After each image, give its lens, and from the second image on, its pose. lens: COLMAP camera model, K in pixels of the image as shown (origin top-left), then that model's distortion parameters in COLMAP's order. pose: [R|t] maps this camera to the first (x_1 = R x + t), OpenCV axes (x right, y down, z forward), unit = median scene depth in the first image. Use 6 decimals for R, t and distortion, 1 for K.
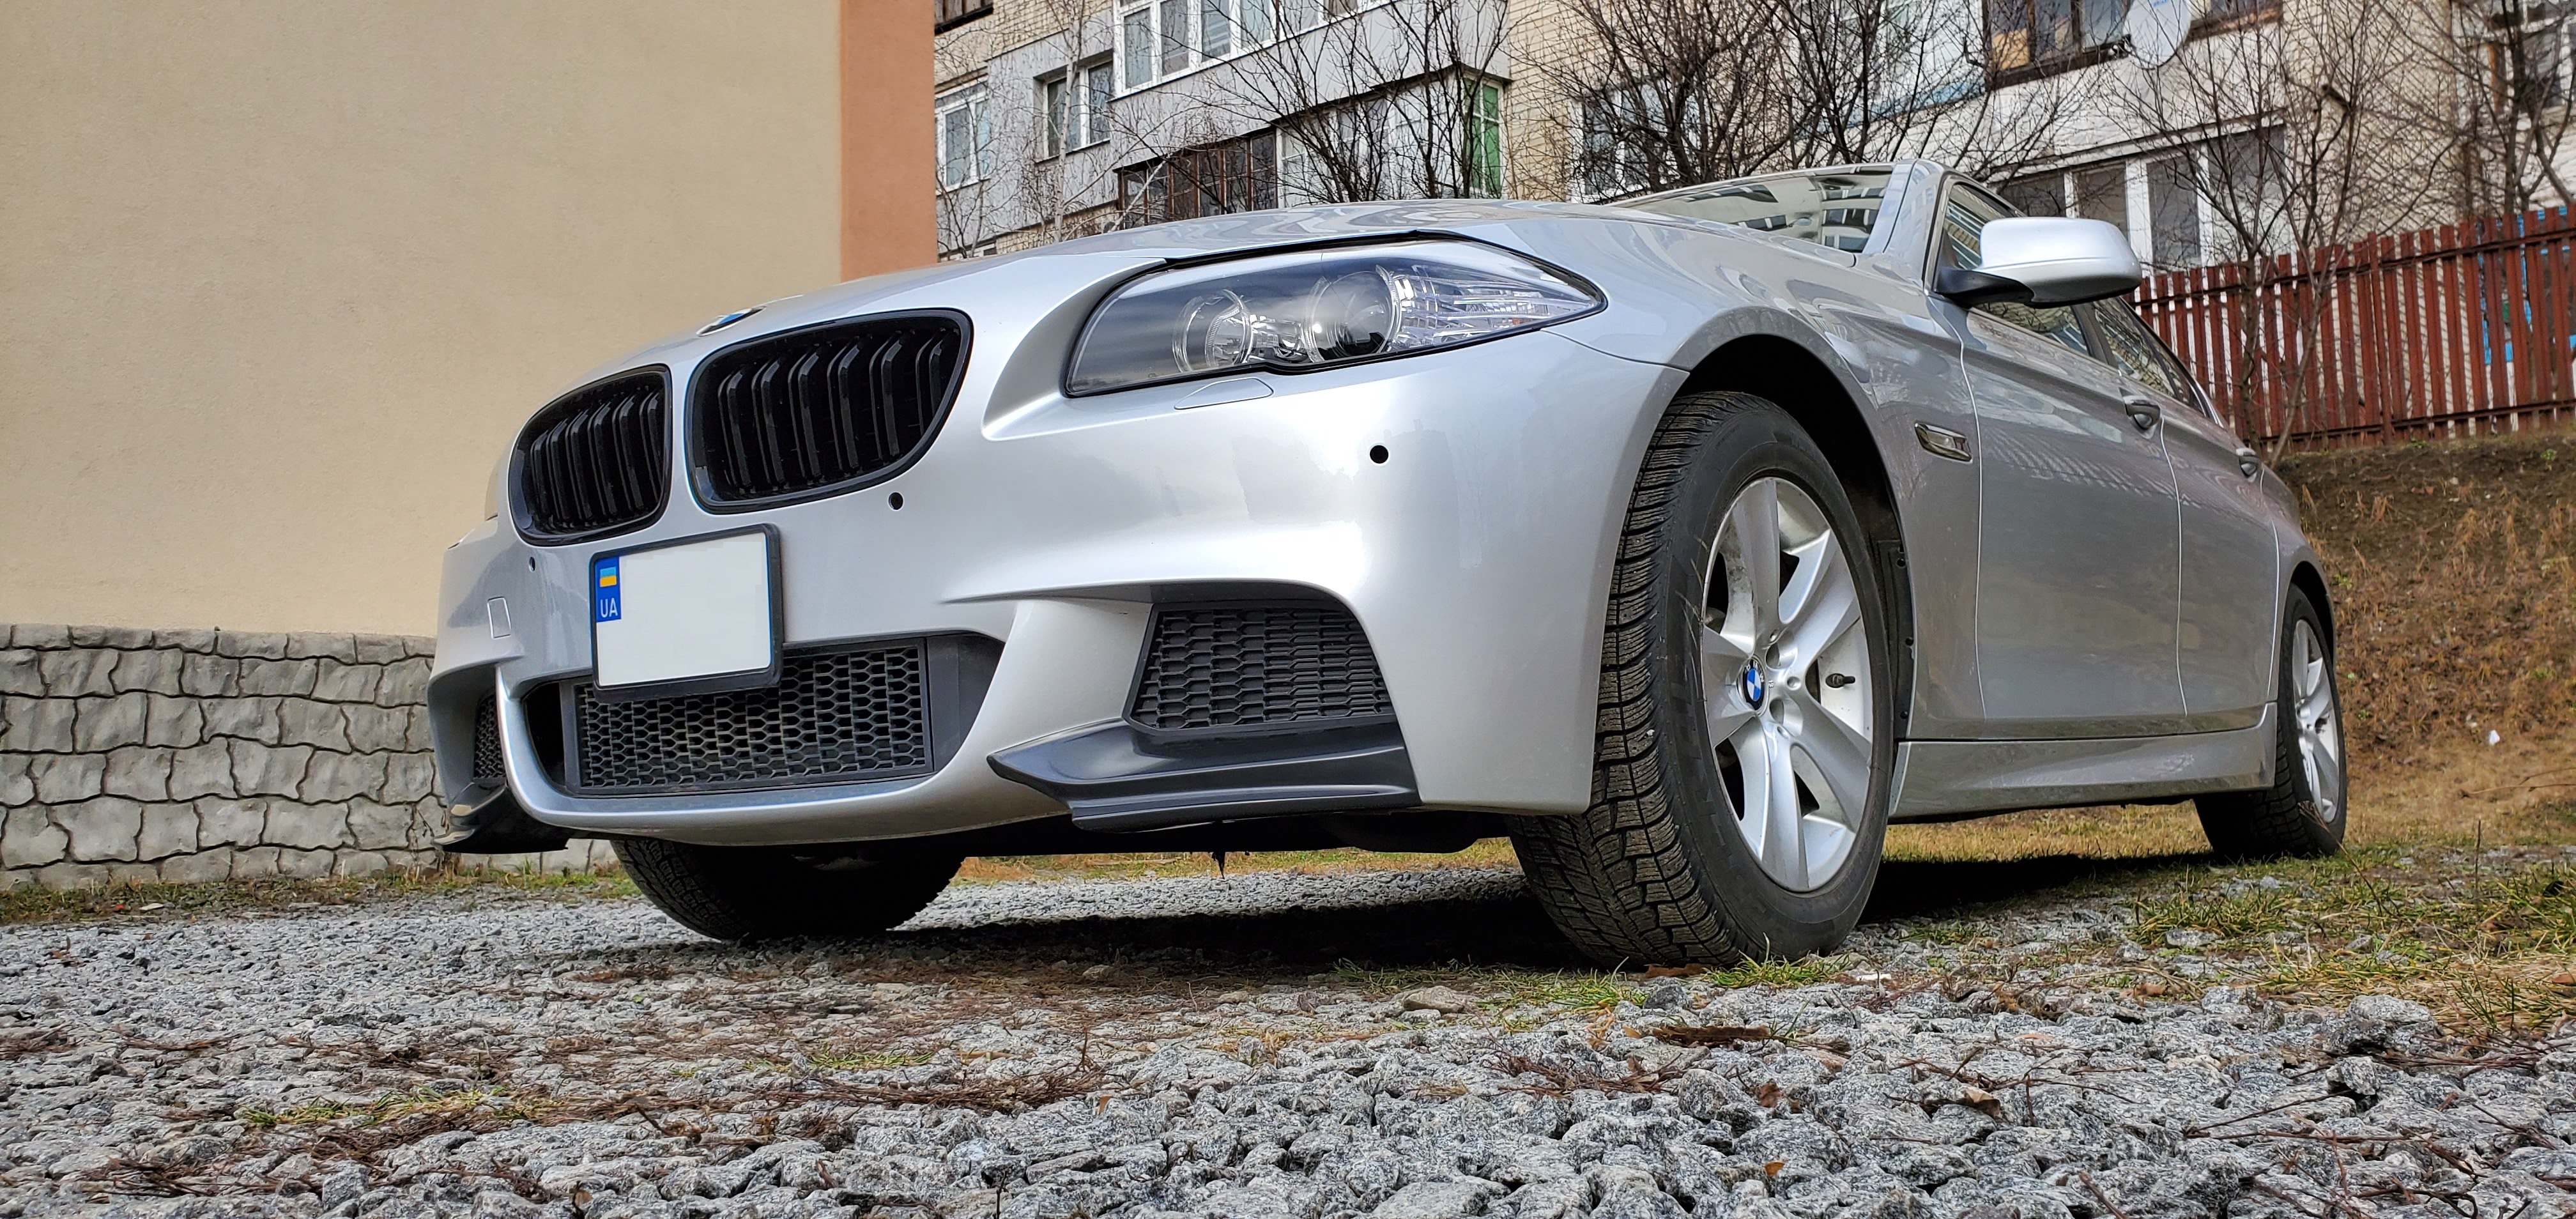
lens RADIAL K [[1956.6, 0, 1295.9], [0, 1956.6, 632.2], [0, 0, 1]] dist [0.028422, -0.010930]
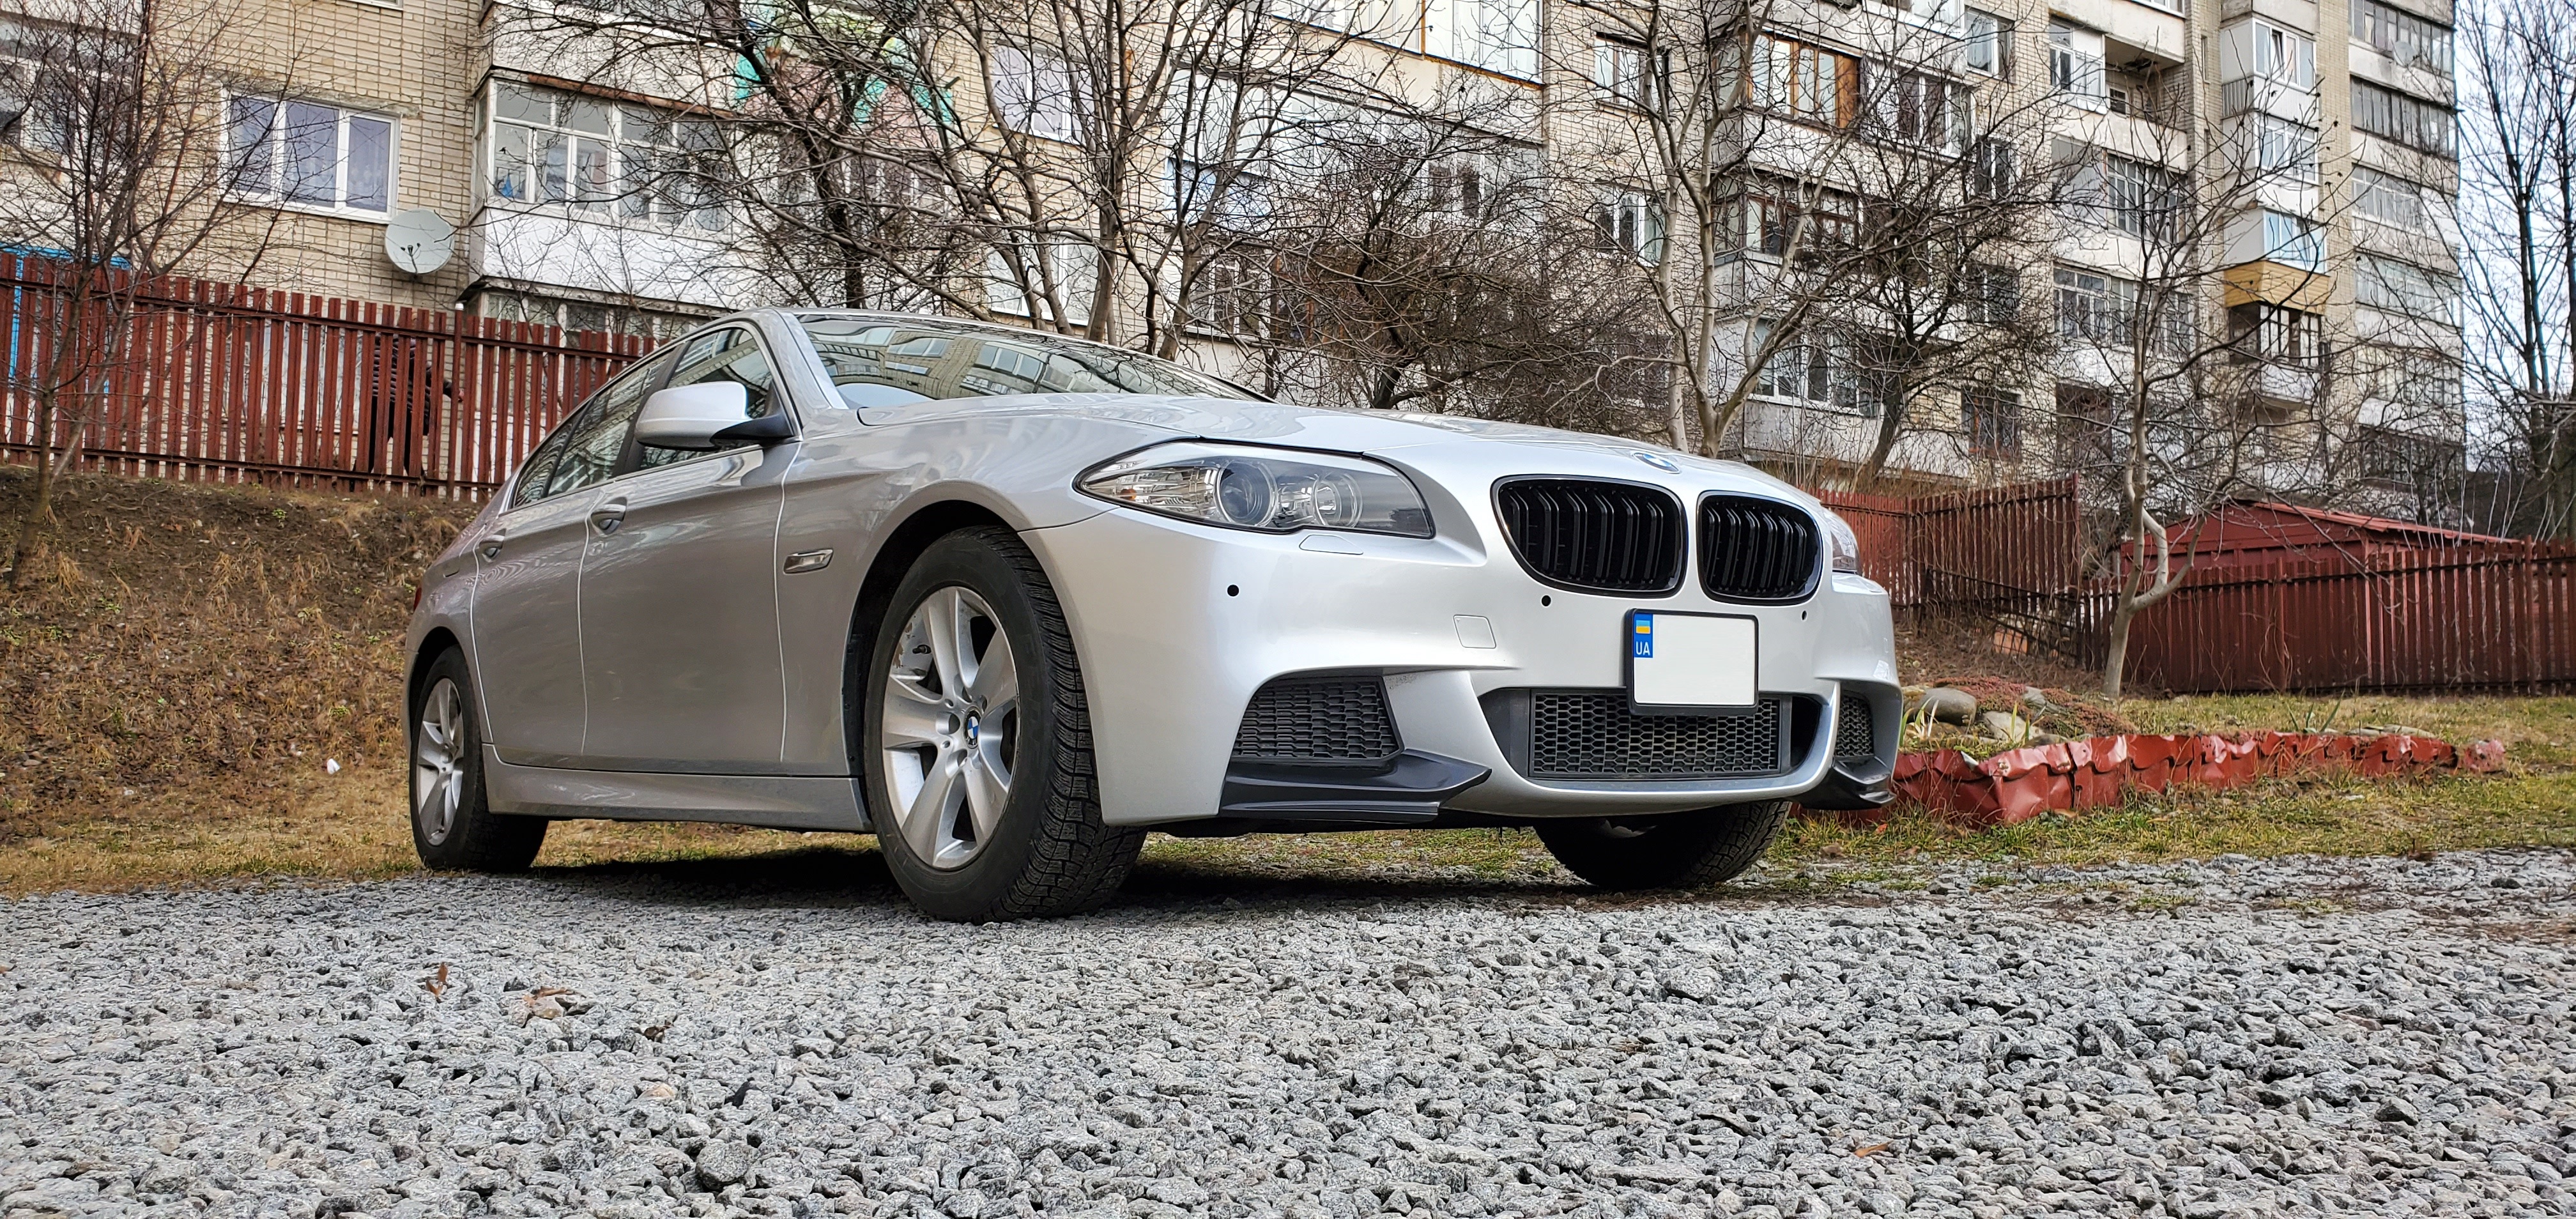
lens RADIAL K [[1956.6, 0, 1295.9], [0, 1956.6, 632.2], [0, 0, 1]] dist [0.028422, -0.010930]
pose [[0.291742, 0.098475, 0.951414, -1.695576], [-0.083216, 0.993528, -0.077316, 0.102529], [-0.952870, -0.056617, 0.298048, 0.779878]]
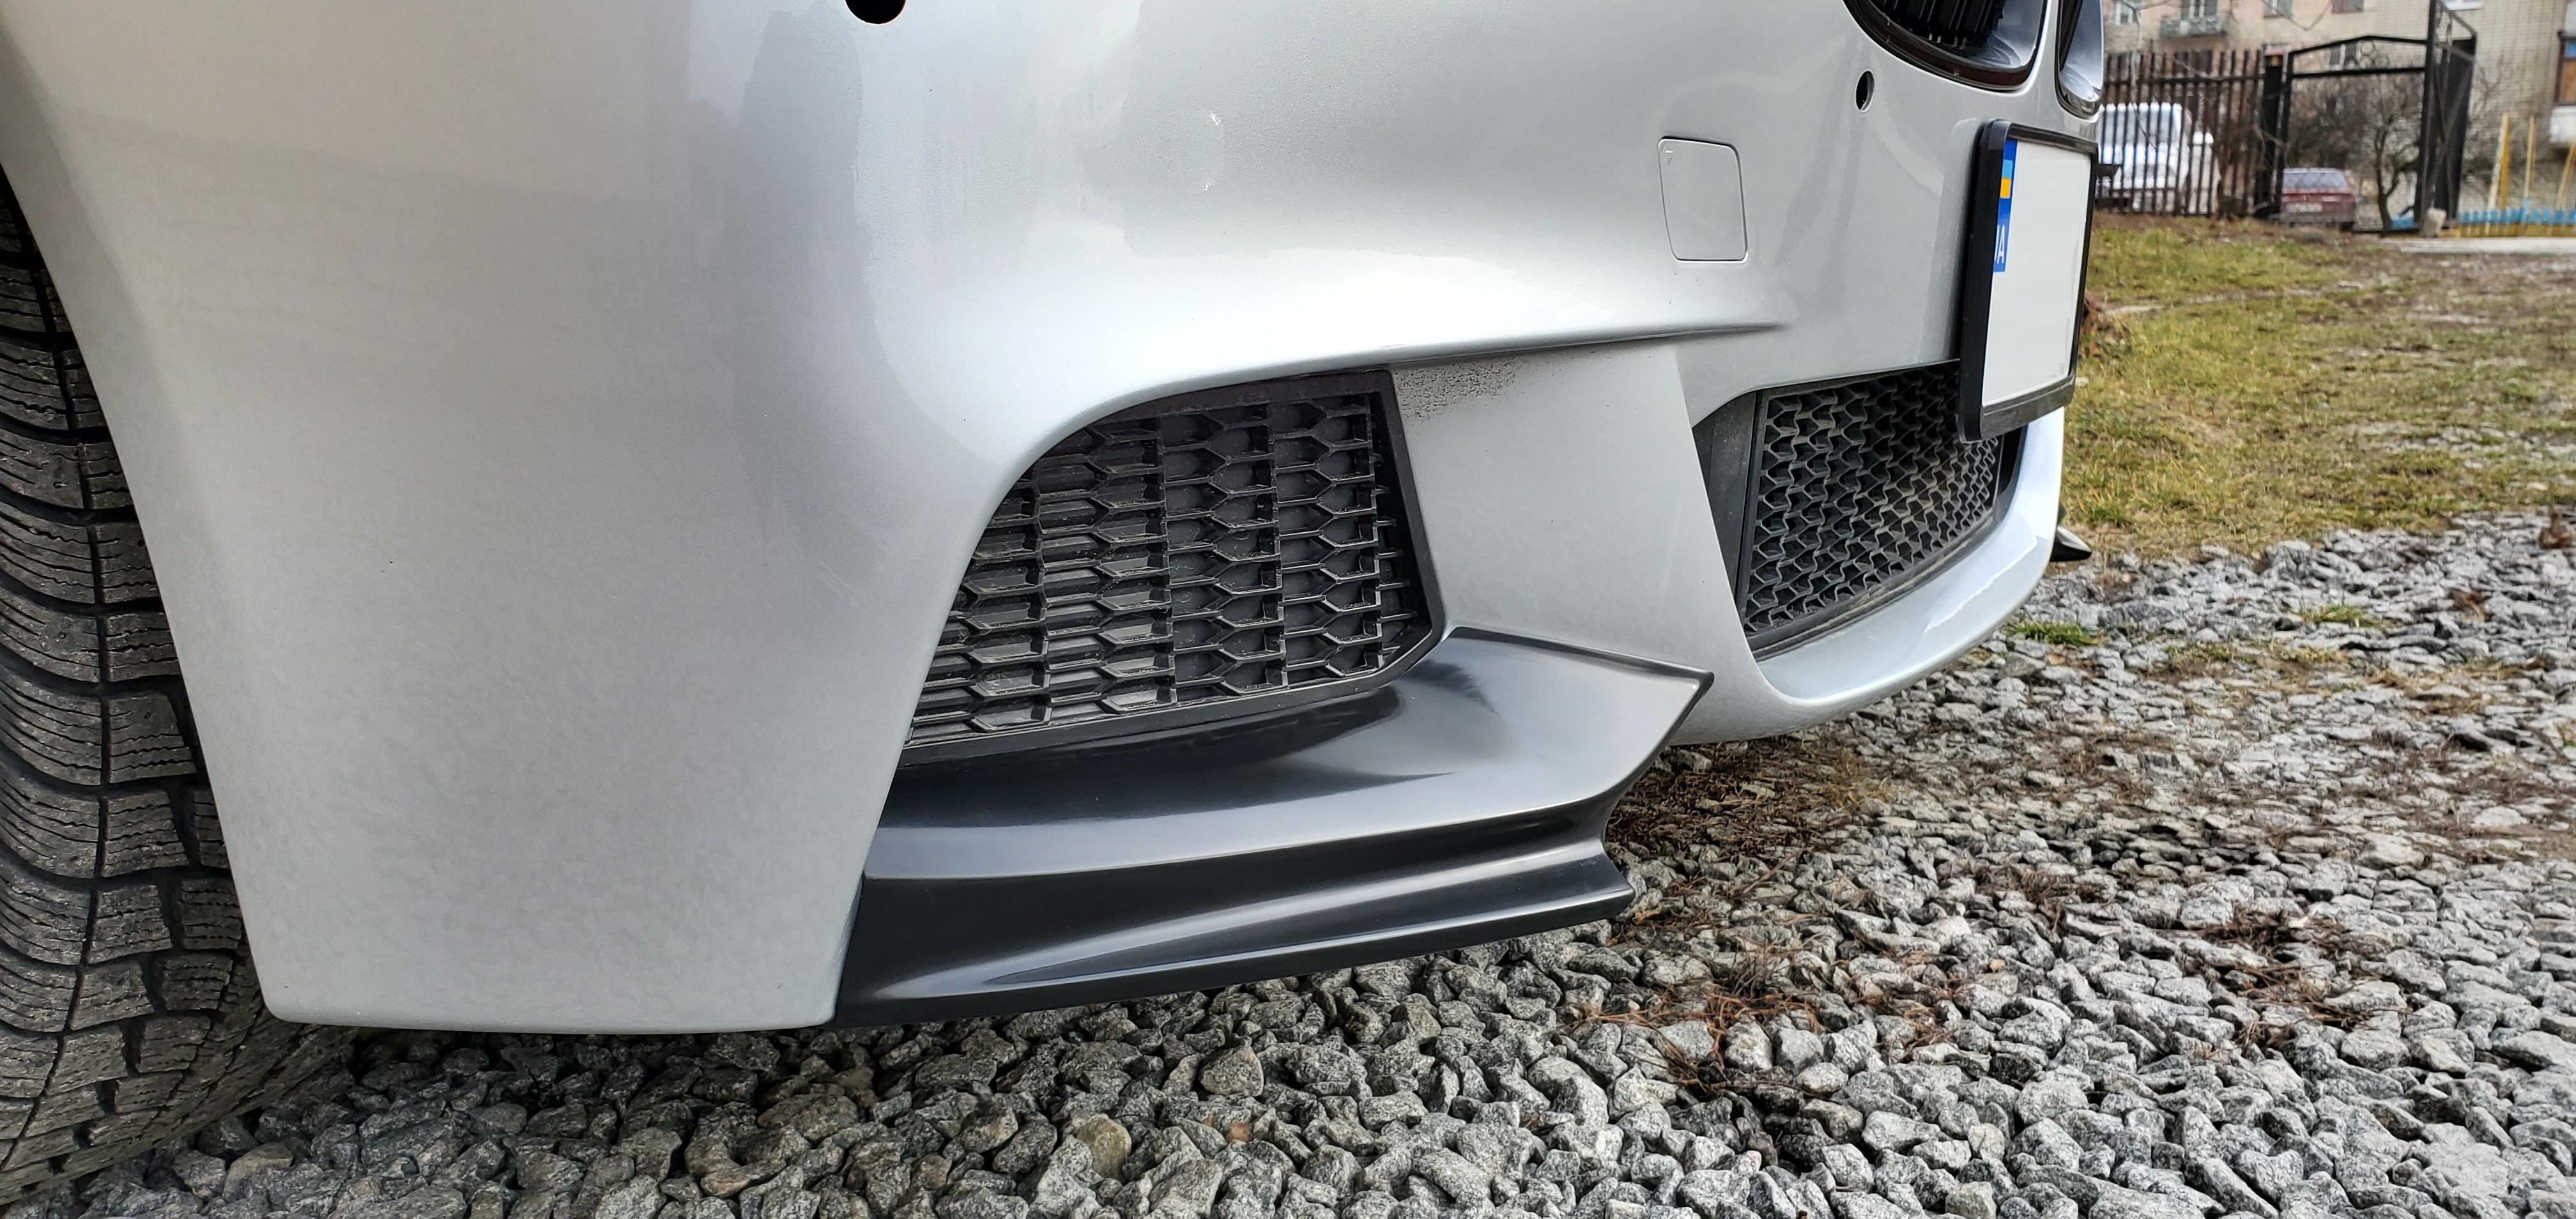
lens RADIAL K [[1969.5, 0, 1288.0], [0, 1969.5, 609.5], [0, 0, 1]] dist [0.011051, 0.007967]
pose [[-0.086609, -0.144124, 0.985762, -0.793181], [-0.085583, 0.986899, 0.136771, 0.022104], [-0.992560, -0.072519, -0.097809, 1.158900]]
